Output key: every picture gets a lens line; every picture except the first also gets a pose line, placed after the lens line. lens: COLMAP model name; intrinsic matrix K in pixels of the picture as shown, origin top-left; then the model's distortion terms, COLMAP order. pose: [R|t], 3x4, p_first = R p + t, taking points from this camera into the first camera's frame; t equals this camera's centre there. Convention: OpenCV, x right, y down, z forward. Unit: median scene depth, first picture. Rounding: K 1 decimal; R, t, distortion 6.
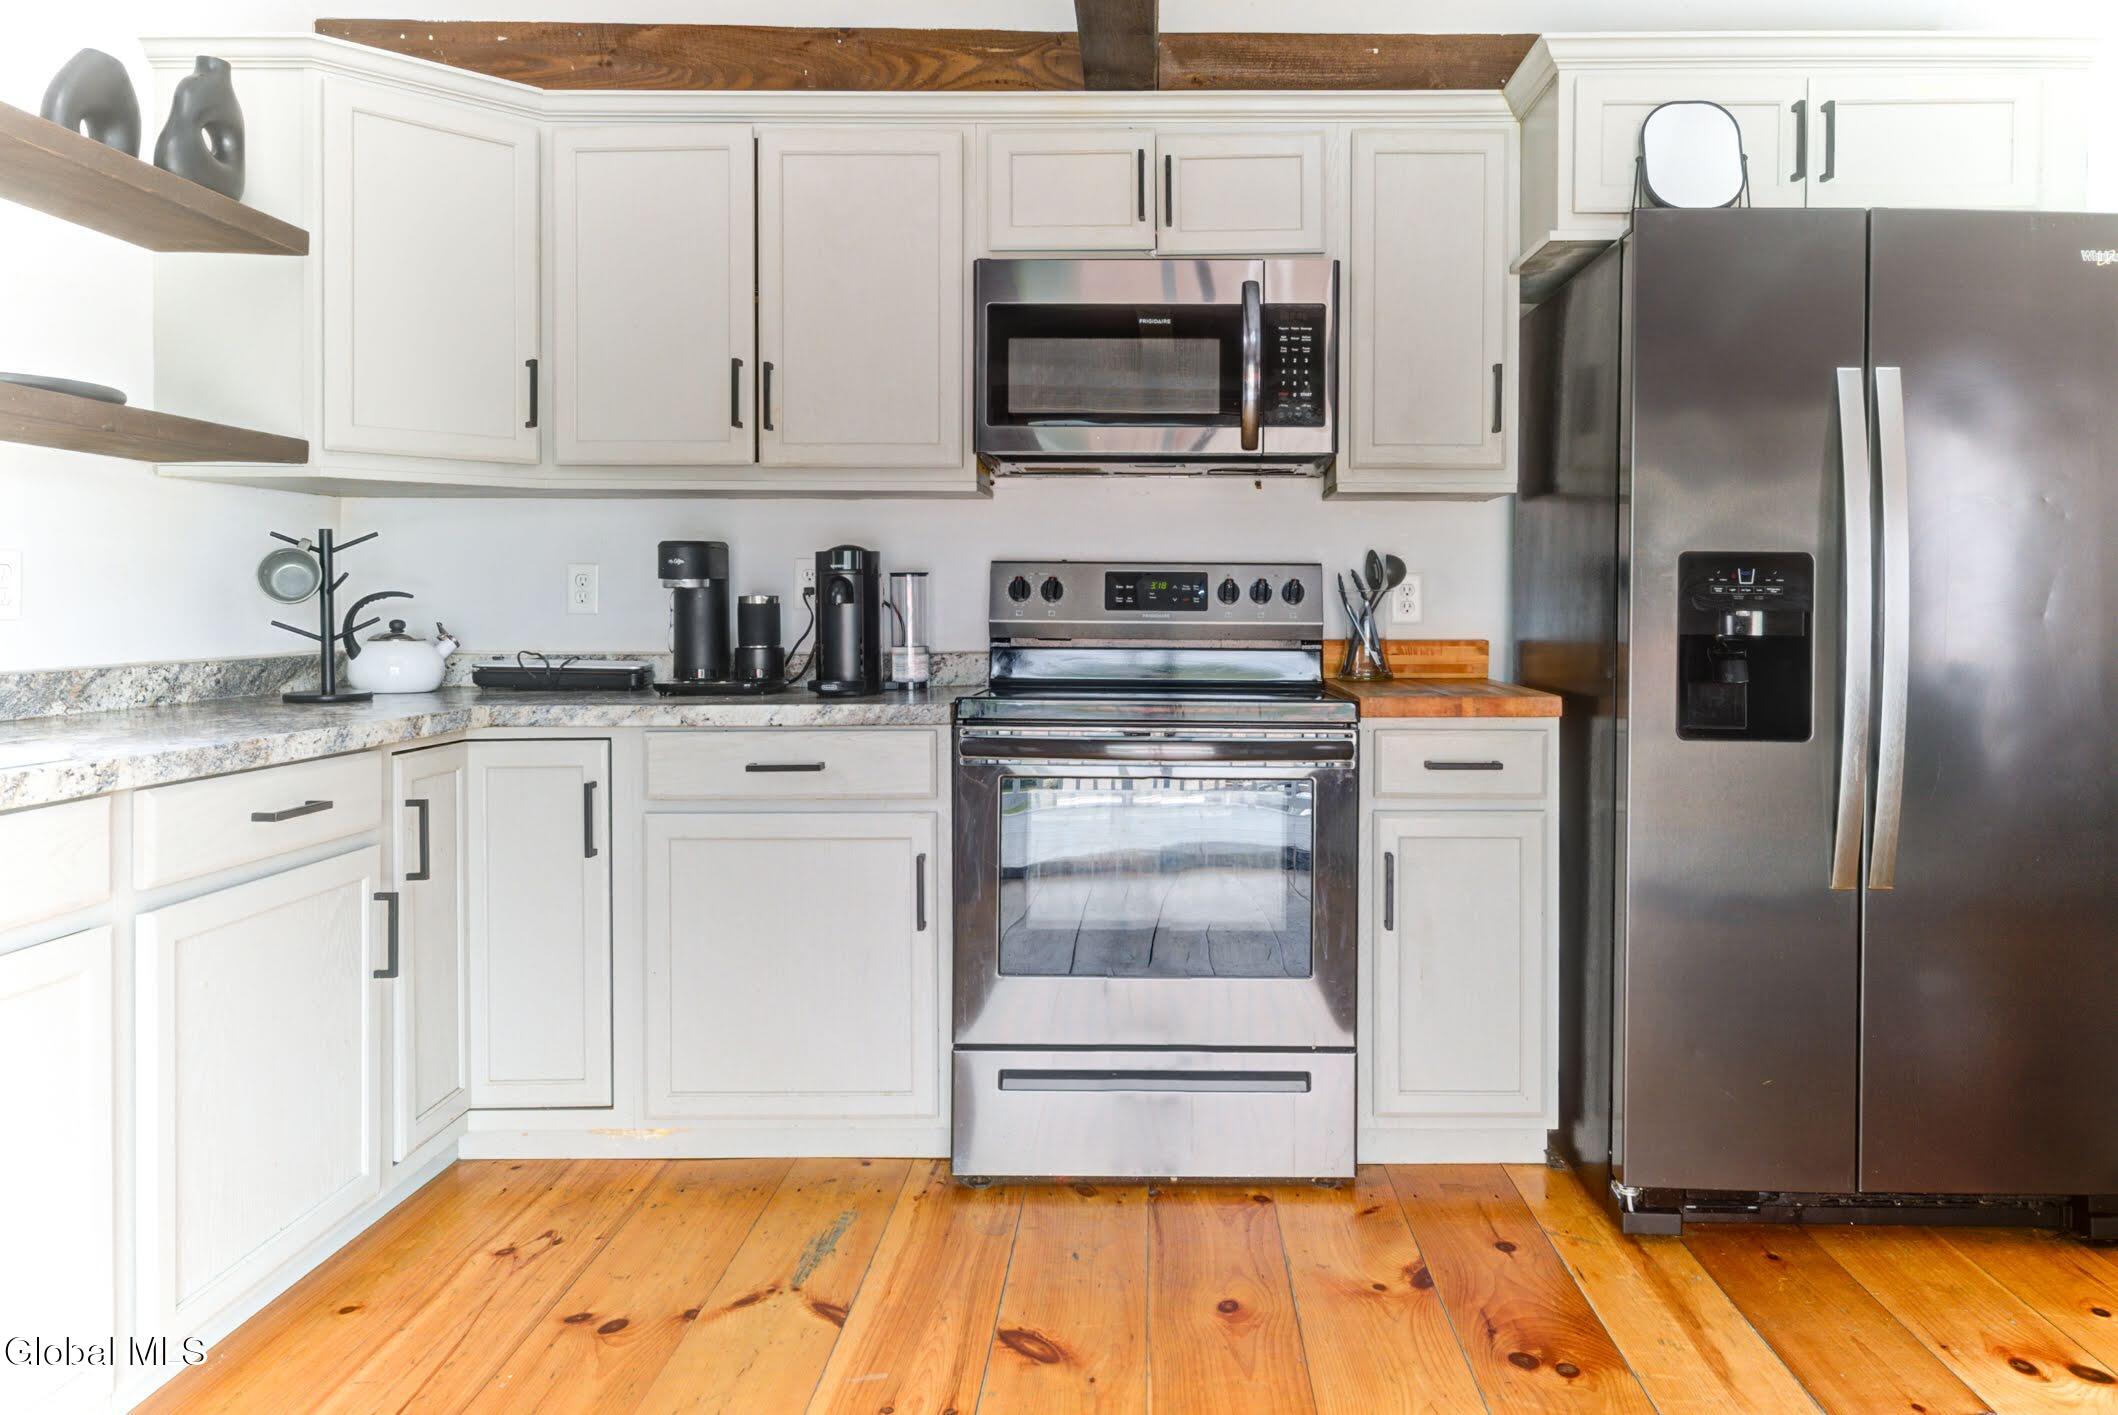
lens RADIAL K [[1443.4, 0, 1202.7], [0, 1443.4, 609.1], [0, 0, 1]] dist [0.003937, 0.001922]
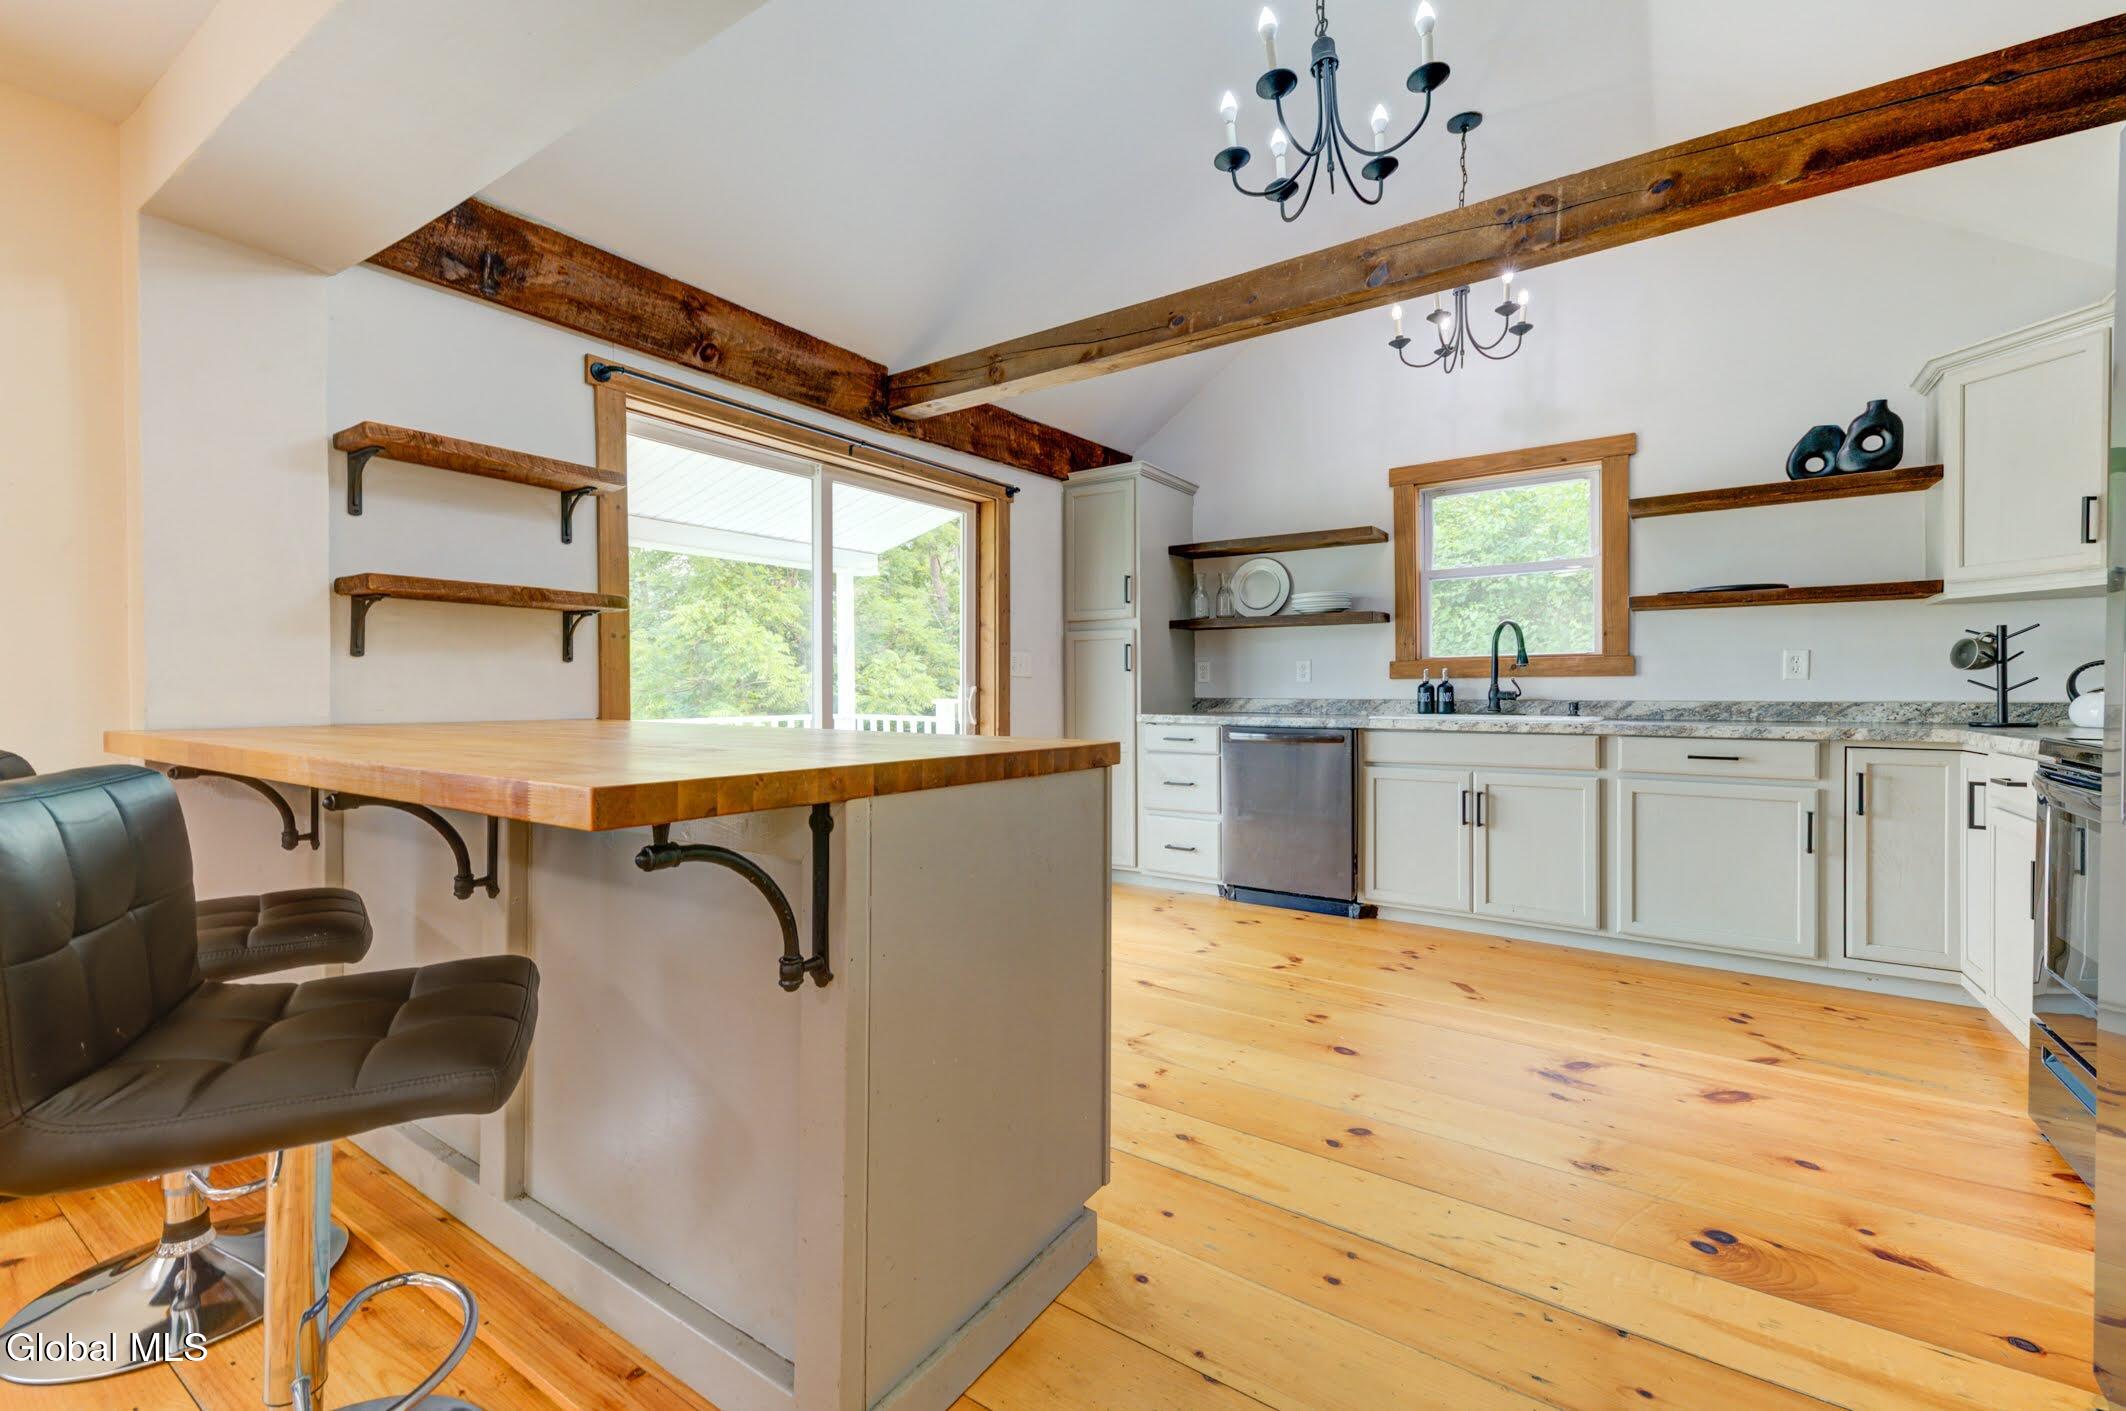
lens RADIAL K [[854.2, 0, 1063.0], [0, 854.2, 705.5], [0, 0, 1]] dist [0.028110, 0.000027]
pose [[-0.570006, 0.018589, -0.821430, 0.994366], [0.003210, 0.999787, 0.020398, 0.015862], [0.821634, 0.008990, -0.569945, 0.788722]]
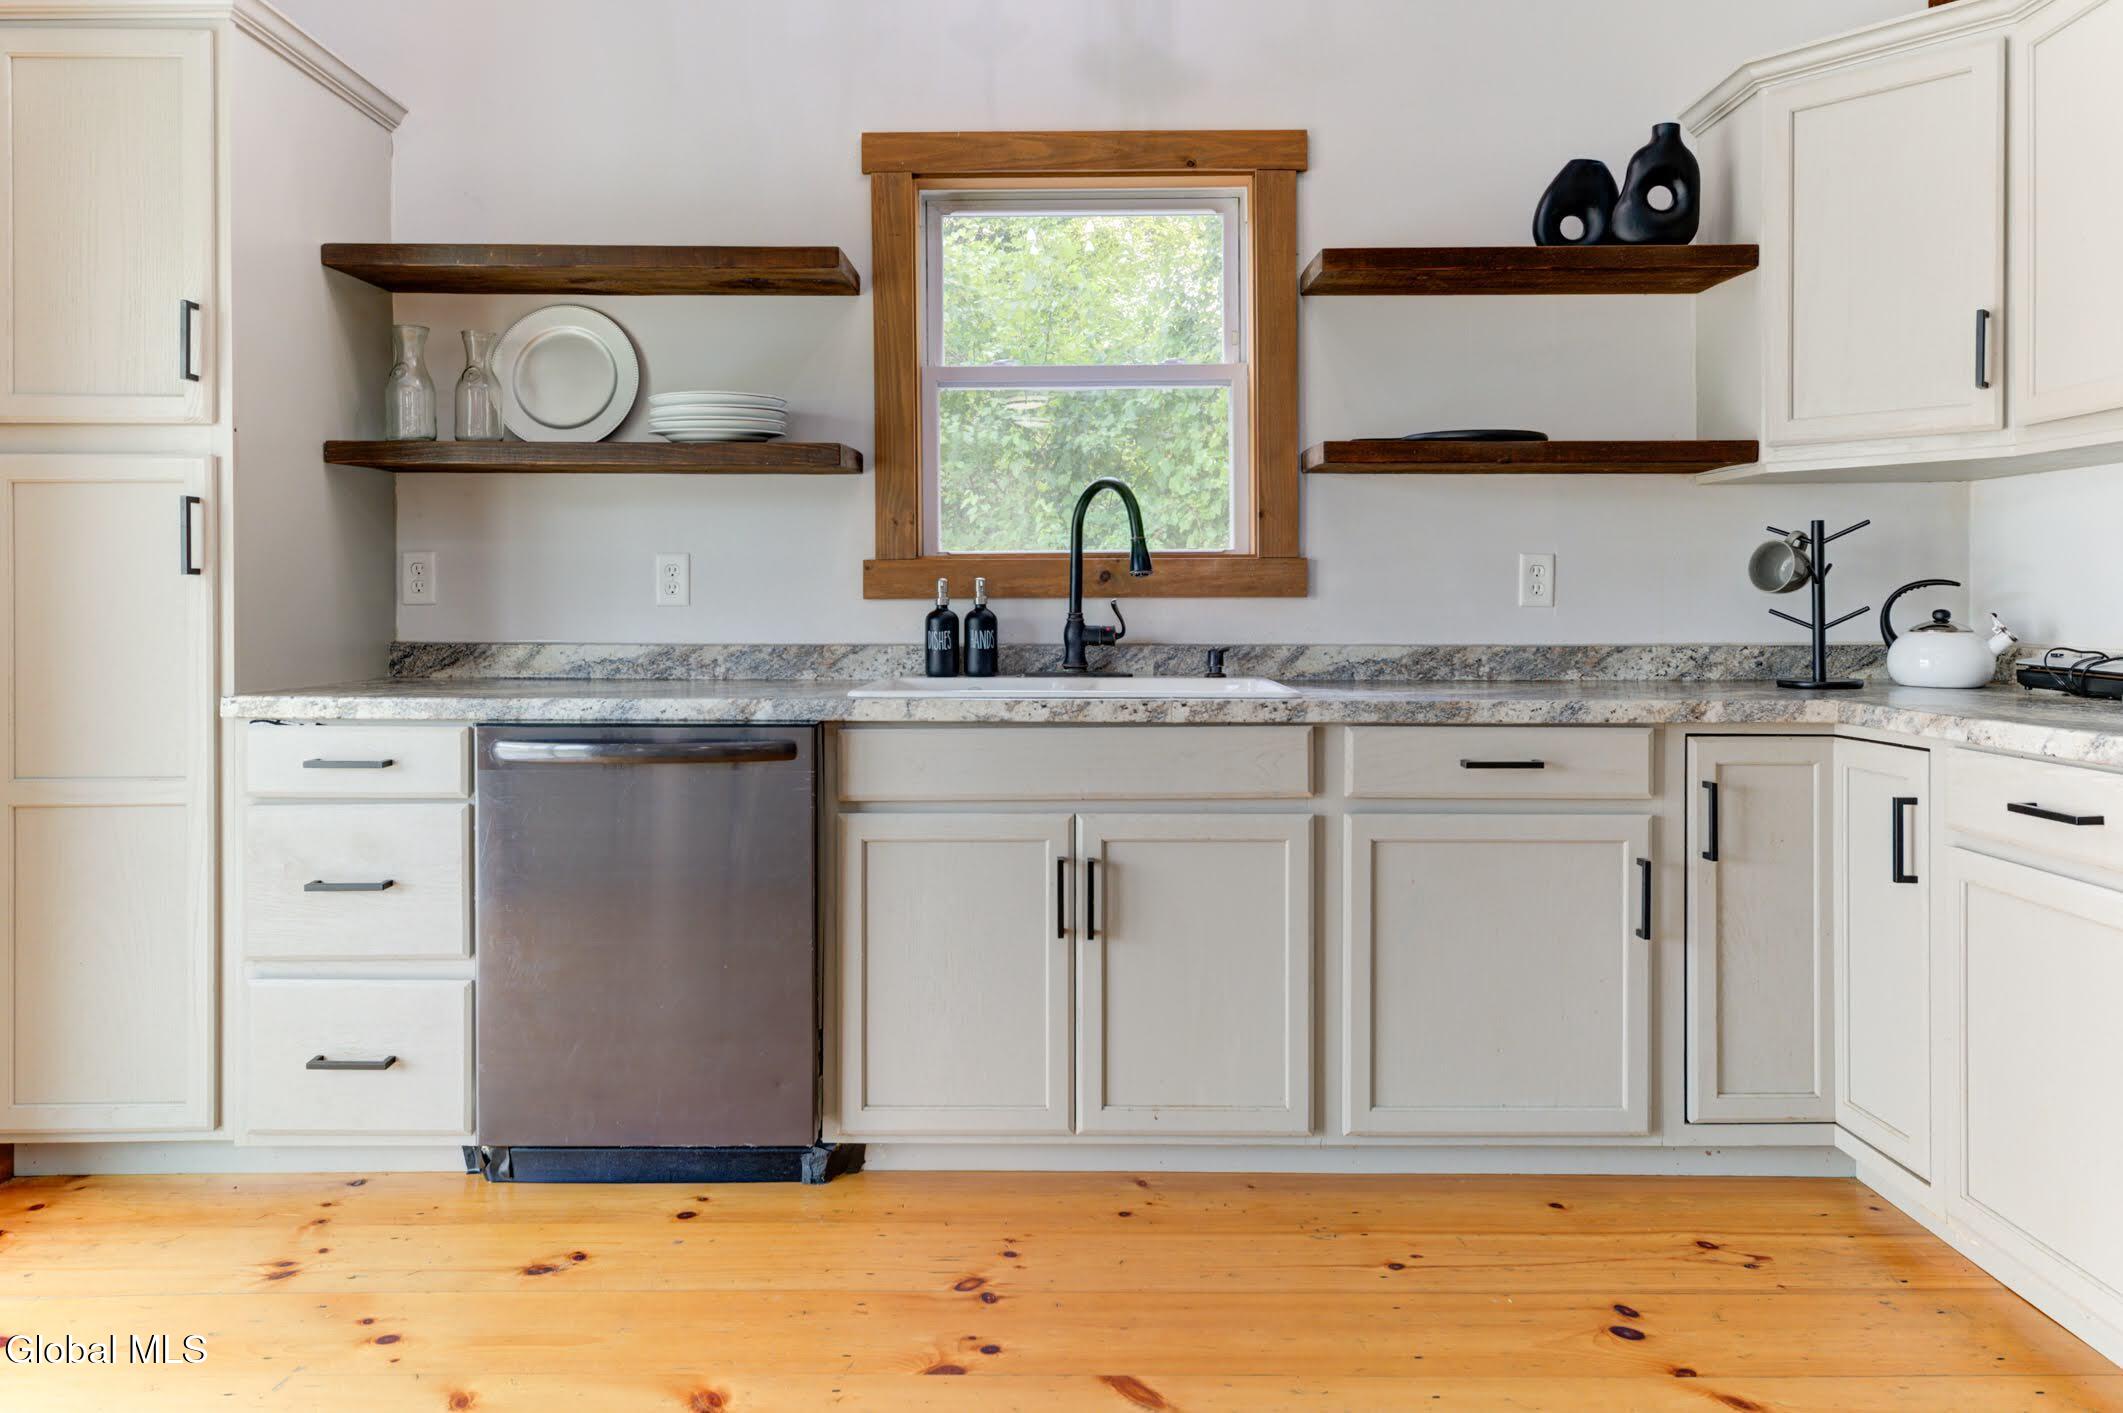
lens RADIAL K [[1417.7, 0, 1007.9], [0, 1417.7, 595.2], [0, 0, 1]] dist [0.004593, 0.002622]
pose [[-0.044093, -0.002595, -0.999024, 0.493659], [0.000435, 0.999996, -0.002616, 0.000184], [0.999027, -0.000550, -0.044092, 0.540160]]
